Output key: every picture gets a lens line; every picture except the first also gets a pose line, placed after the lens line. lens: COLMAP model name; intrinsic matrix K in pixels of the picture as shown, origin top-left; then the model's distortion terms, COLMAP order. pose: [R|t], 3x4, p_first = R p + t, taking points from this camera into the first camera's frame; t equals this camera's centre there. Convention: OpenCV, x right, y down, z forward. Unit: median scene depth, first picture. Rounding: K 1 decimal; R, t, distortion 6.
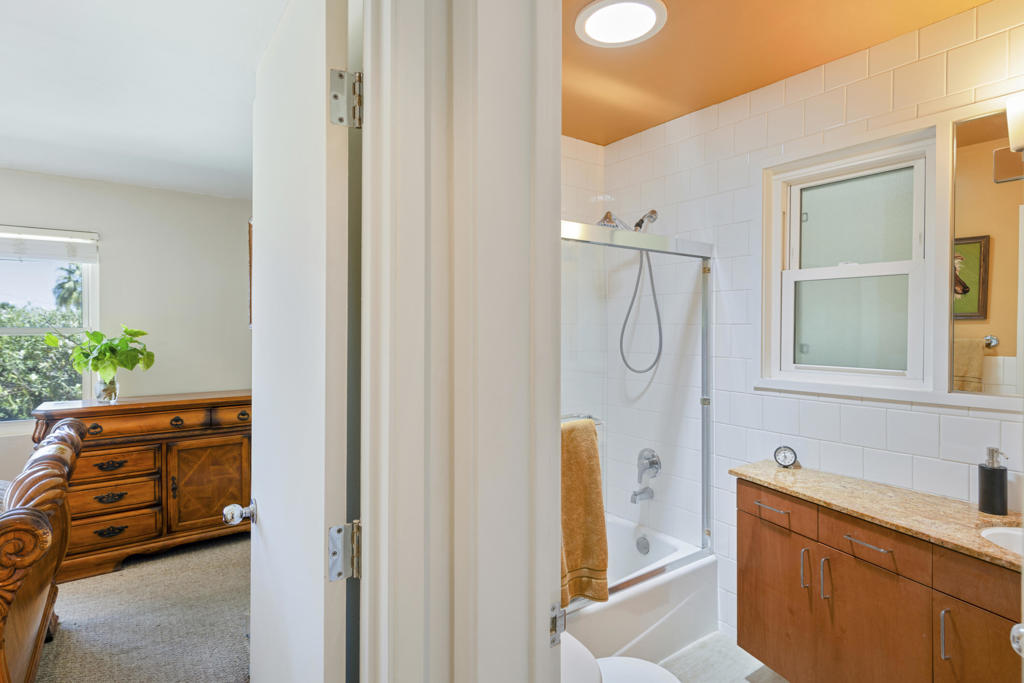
lens RADIAL K [[528.5, 0, 508.2], [0, 528.5, 336.0], [0, 0, 1]] dist [-0.002182, -0.001525]
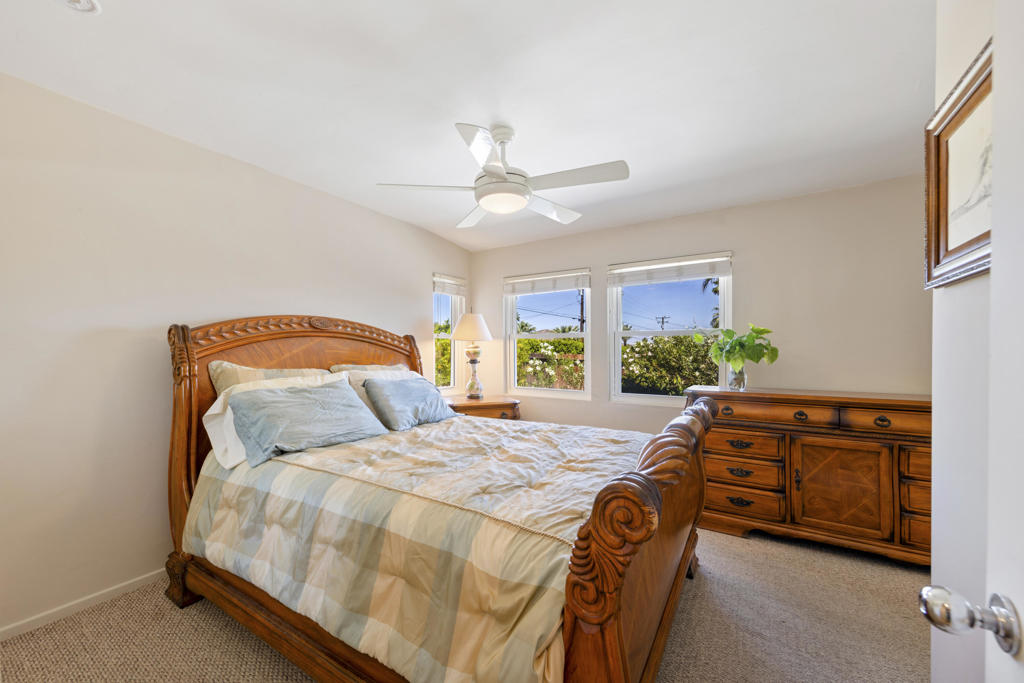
lens RADIAL K [[393.0, 0, 504.8], [0, 393.0, 344.8], [0, 0, 1]] dist [0.010900, -0.000227]
pose [[0.368495, -0.005483, -0.929613, -0.133032], [-0.010144, 0.999899, -0.009918, 0.040047], [0.929574, 0.013084, 0.368403, 0.193590]]
